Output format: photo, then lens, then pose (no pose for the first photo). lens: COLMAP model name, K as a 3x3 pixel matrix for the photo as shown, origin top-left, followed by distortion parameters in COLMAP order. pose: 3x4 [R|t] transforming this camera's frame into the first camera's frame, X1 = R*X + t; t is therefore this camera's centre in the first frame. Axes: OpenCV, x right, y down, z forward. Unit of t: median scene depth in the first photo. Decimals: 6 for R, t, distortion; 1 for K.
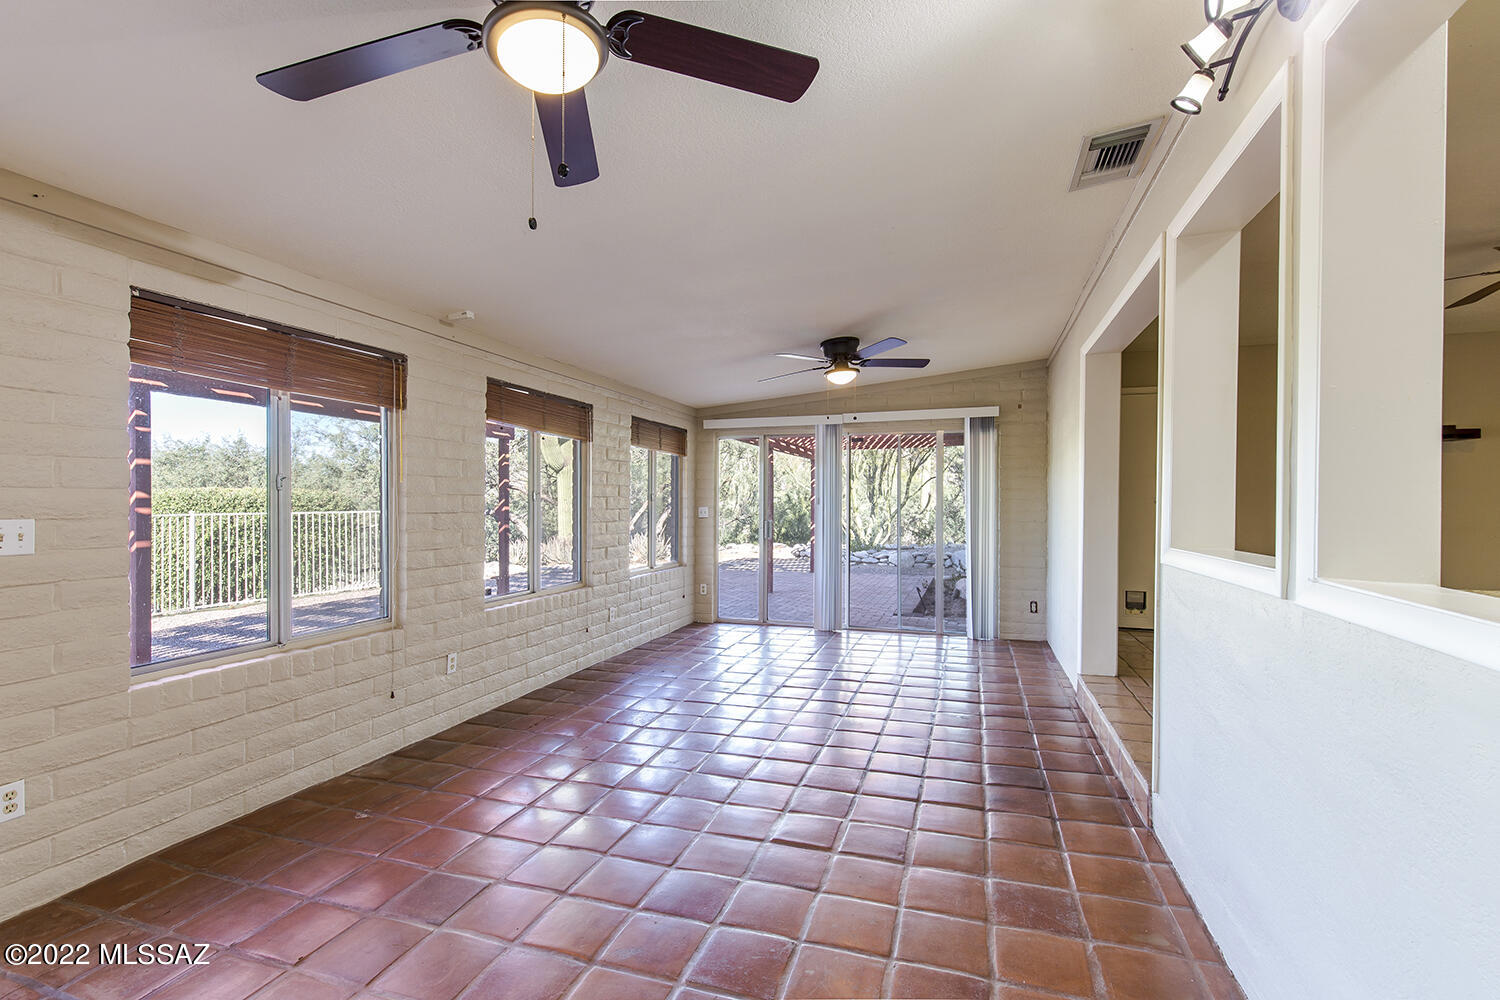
lens RADIAL K [[681.0, 0, 750.0], [0, 681.0, 500.0], [0, 0, 1]] dist [0.001525, 0.000097]
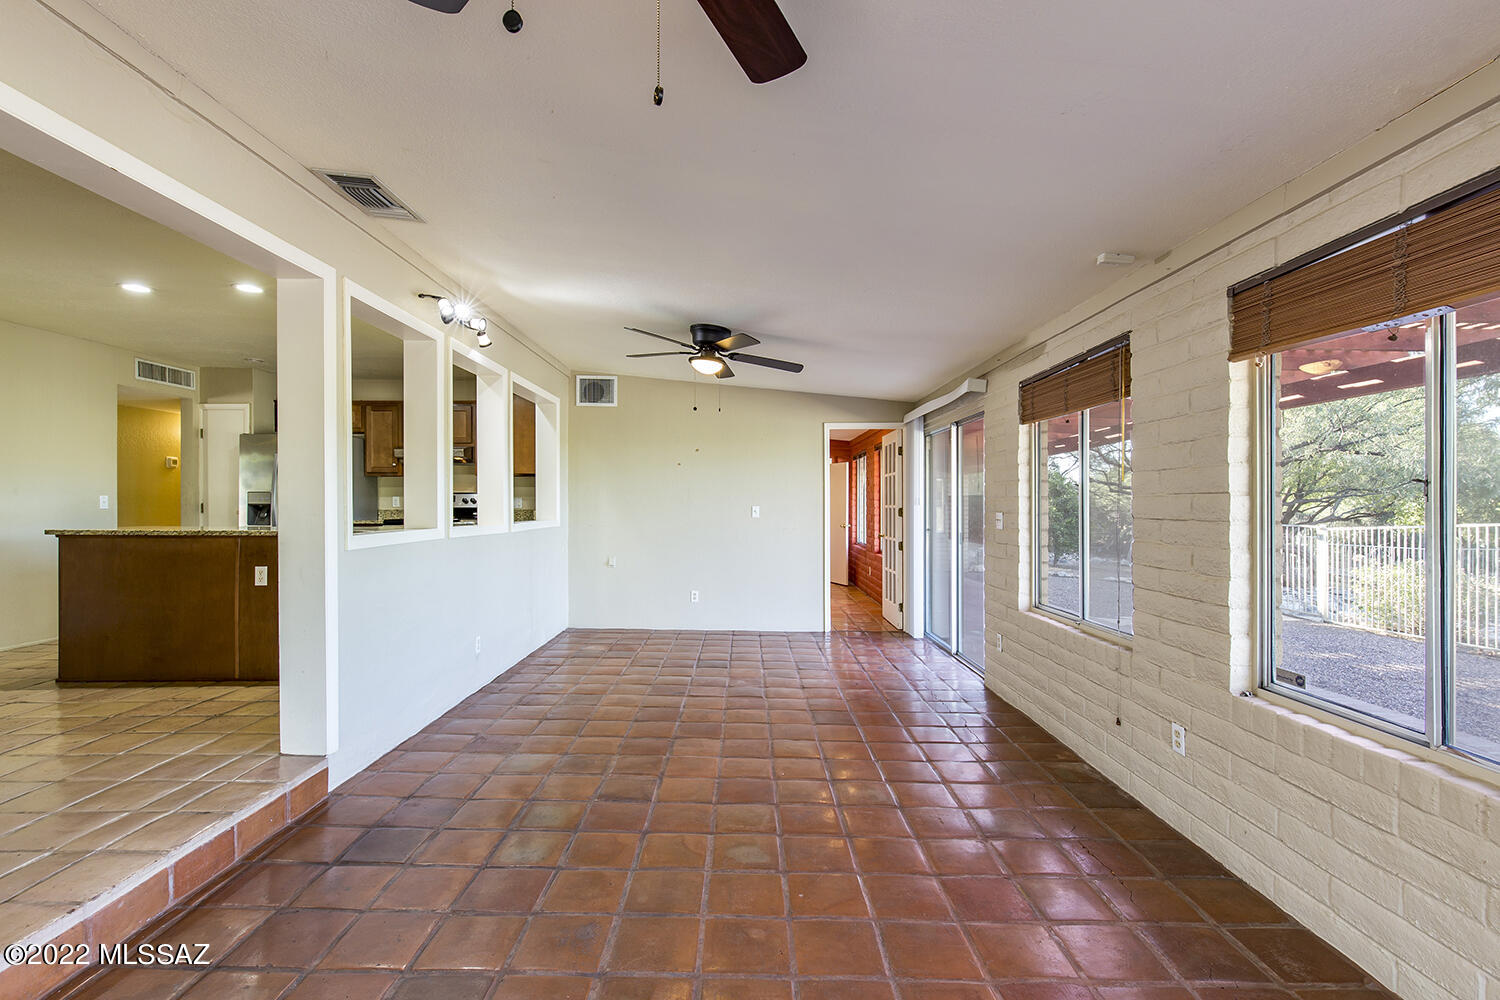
lens RADIAL K [[681.0, 0, 750.0], [0, 681.0, 500.0], [0, 0, 1]] dist [0.001525, 0.000097]
pose [[-0.948232, -0.008976, -0.317452, 0.198296], [-0.006571, 0.999941, -0.008647, 0.007500], [0.317511, -0.006113, -0.948235, 1.554954]]
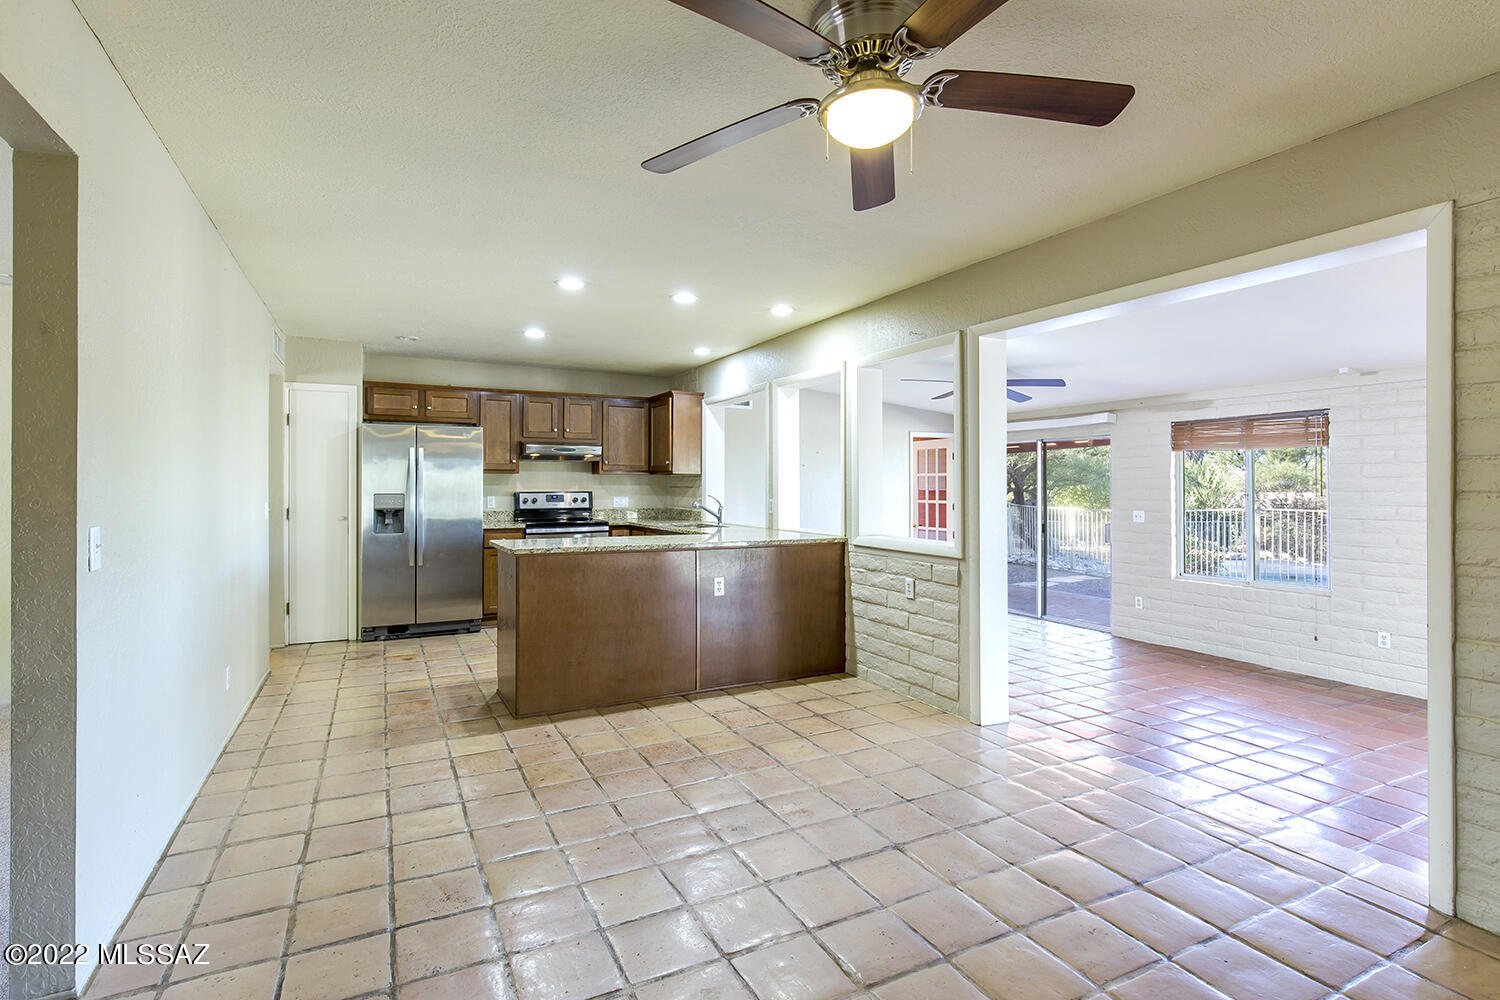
lens RADIAL K [[724.2, 0, 752.4], [0, 724.2, 481.5], [0, 0, 1]] dist [0.009603, -0.000414]
pose [[-0.702194, -0.010600, -0.711907, 1.369218], [-0.005019, 0.999938, -0.009938, -0.033618], [0.711968, -0.003405, -0.702204, 1.144127]]
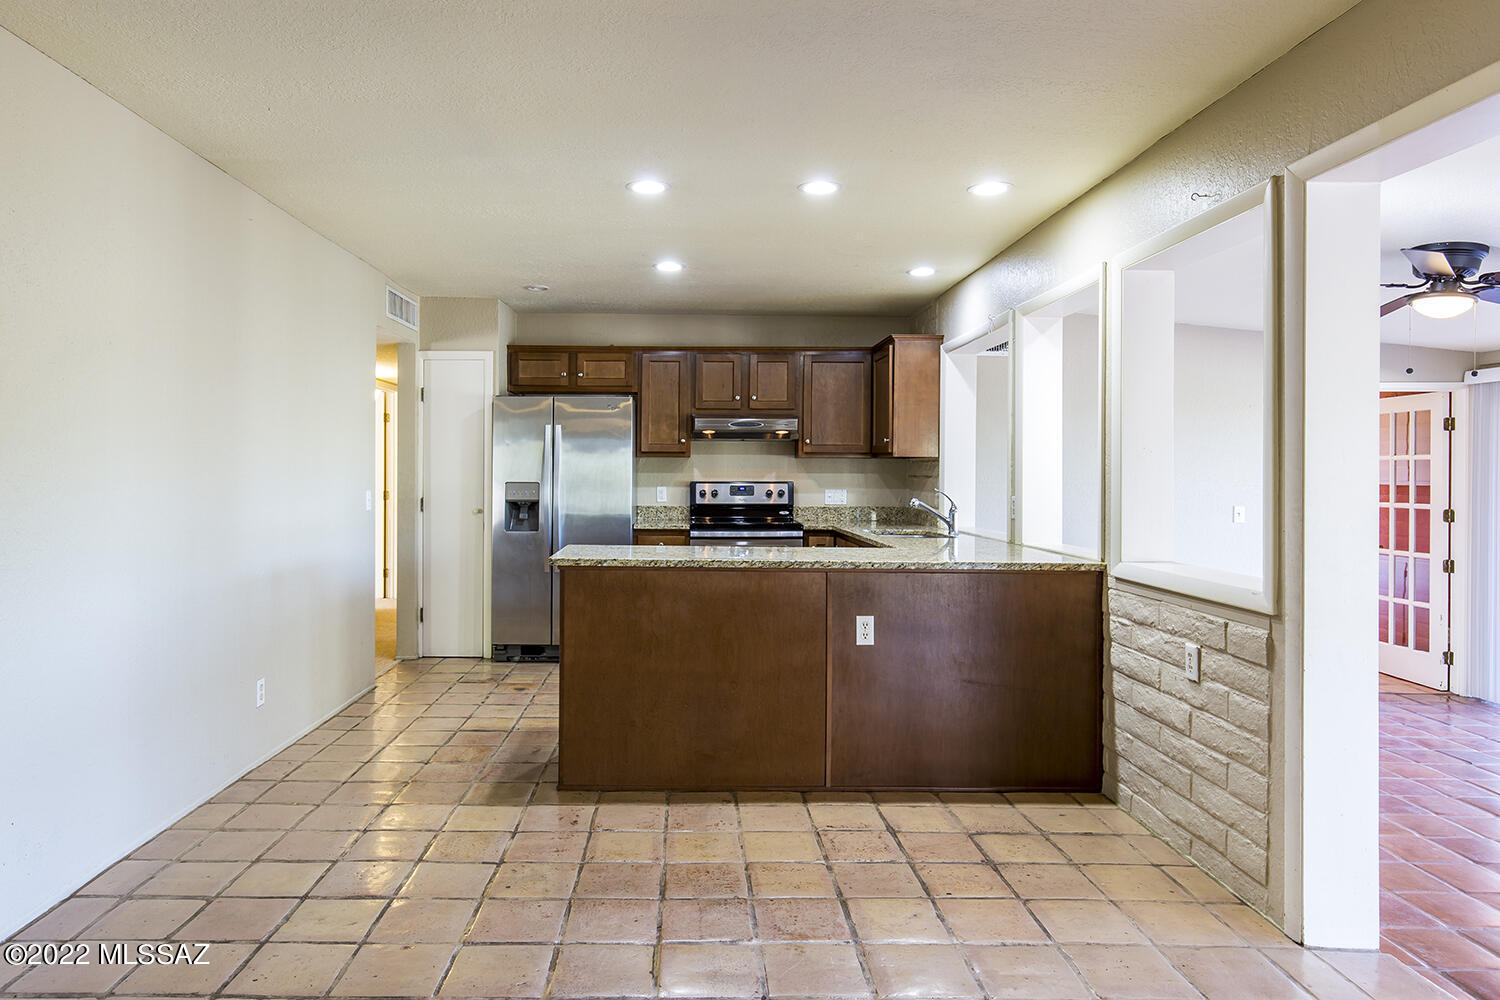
lens RADIAL K [[959.1, 0, 692.7], [0, 959.1, 475.4], [0, 0, 1]] dist [0.008998, 0.000461]
pose [[-0.948564, -0.011302, -0.316383, 1.063222], [-0.011856, 0.999930, -0.000173, -0.033968], [0.316363, 0.003587, -0.948631, 1.170577]]
